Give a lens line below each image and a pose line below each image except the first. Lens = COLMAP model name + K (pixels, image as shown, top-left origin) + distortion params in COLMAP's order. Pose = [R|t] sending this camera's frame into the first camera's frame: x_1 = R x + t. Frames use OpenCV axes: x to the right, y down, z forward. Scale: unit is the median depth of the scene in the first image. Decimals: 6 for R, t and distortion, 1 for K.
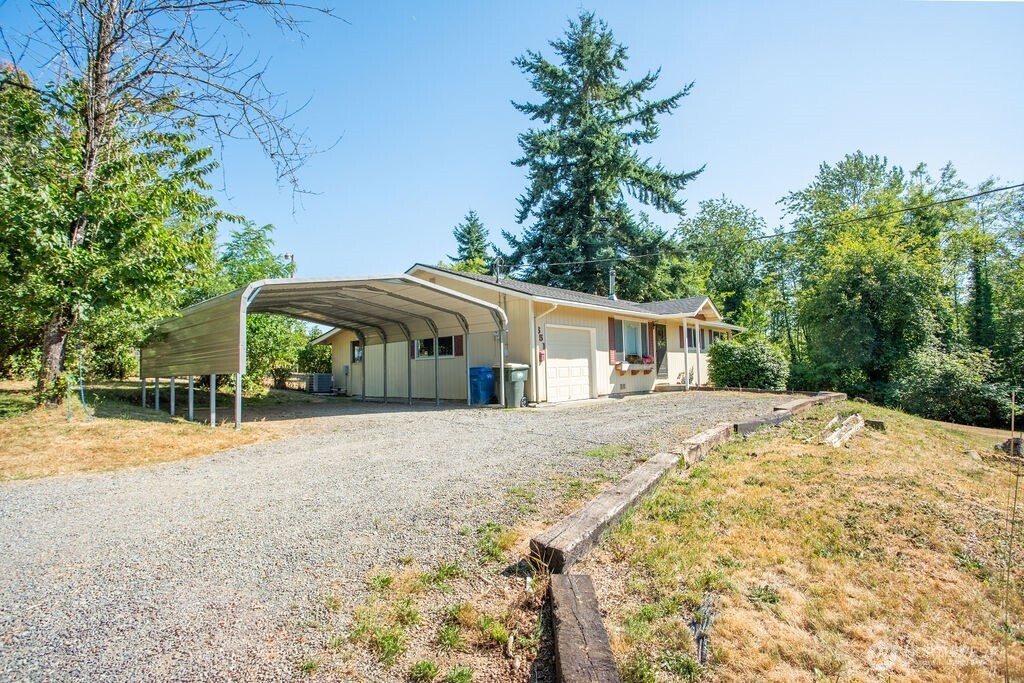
lens RADIAL K [[501.8, 0, 518.3], [0, 501.8, 339.1], [0, 0, 1]] dist [-0.071018, 0.025508]
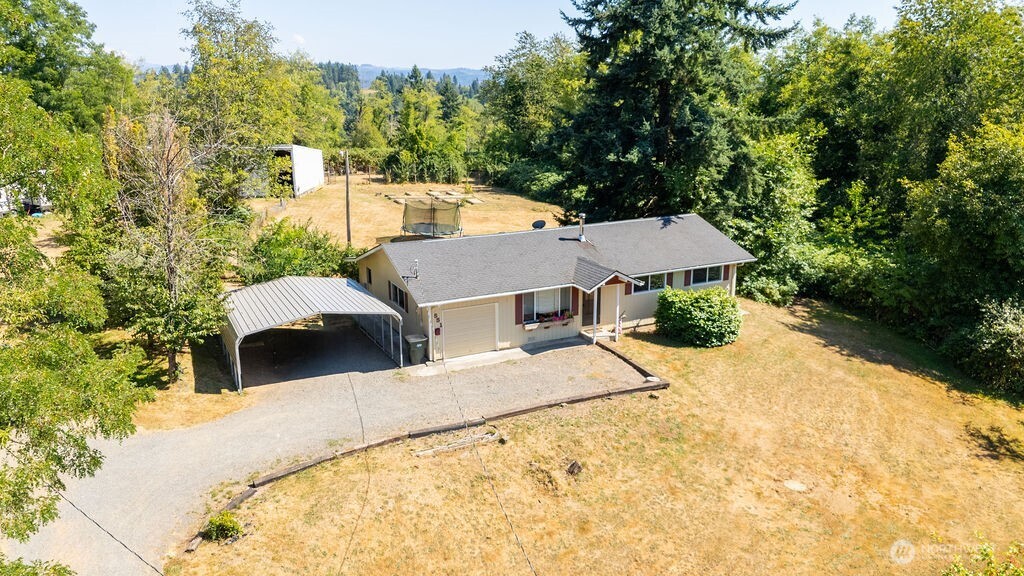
lens RADIAL K [[740.1, 0, 512.0], [0, 740.1, 288.0], [0, 0, 1]] dist [0.052901, -0.001499]
pose [[0.925499, 0.114769, -0.360943, 0.674572], [0.004704, 0.949428, 0.313951, -0.511680], [0.378721, -0.292259, 0.878154, -0.546065]]
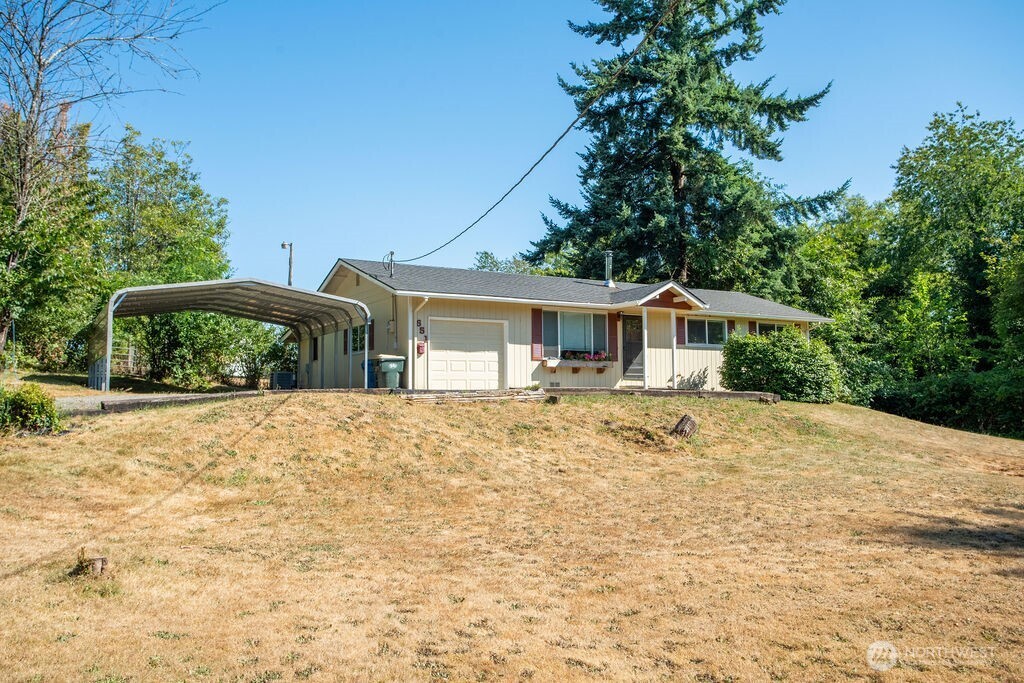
lens RADIAL K [[802.7, 0, 512.0], [0, 802.7, 341.5], [0, 0, 1]] dist [-0.002348, 0.003144]
pose [[0.949677, -0.004932, -0.313193, 0.468678], [0.003813, 0.999984, -0.004188, 0.017694], [0.313209, 0.002783, 0.949680, -0.314170]]
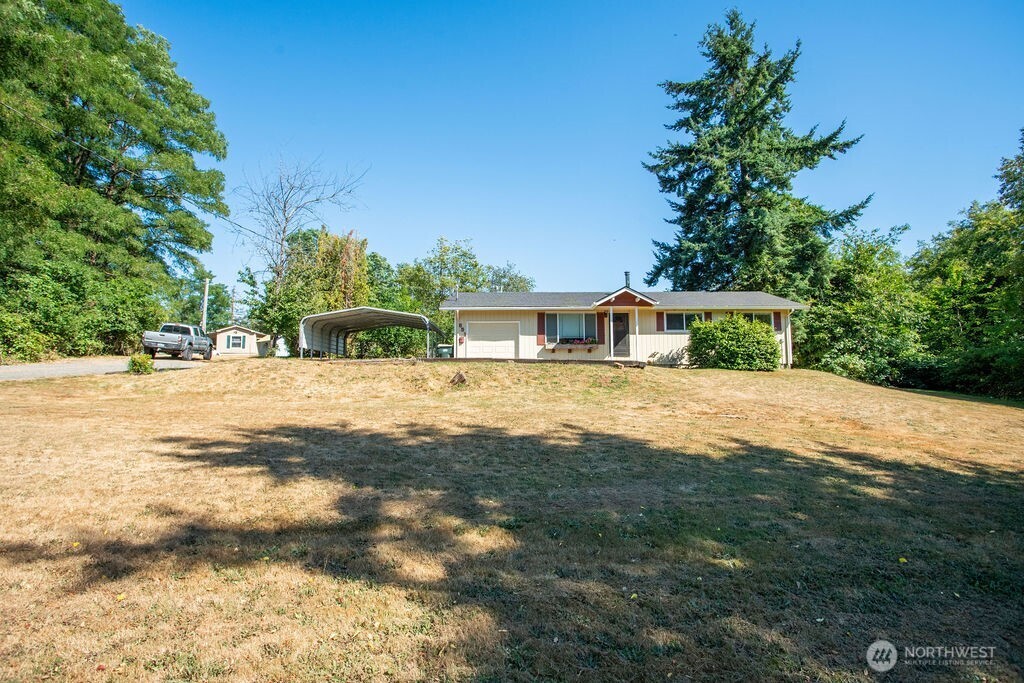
lens RADIAL K [[501.8, 0, 518.3], [0, 501.8, 339.1], [0, 0, 1]] dist [-0.071018, 0.025508]
pose [[0.667525, -0.048236, -0.743023, 0.953380], [0.035495, 0.998826, -0.032954, 0.061817], [0.743741, -0.004376, 0.668454, -0.018927]]
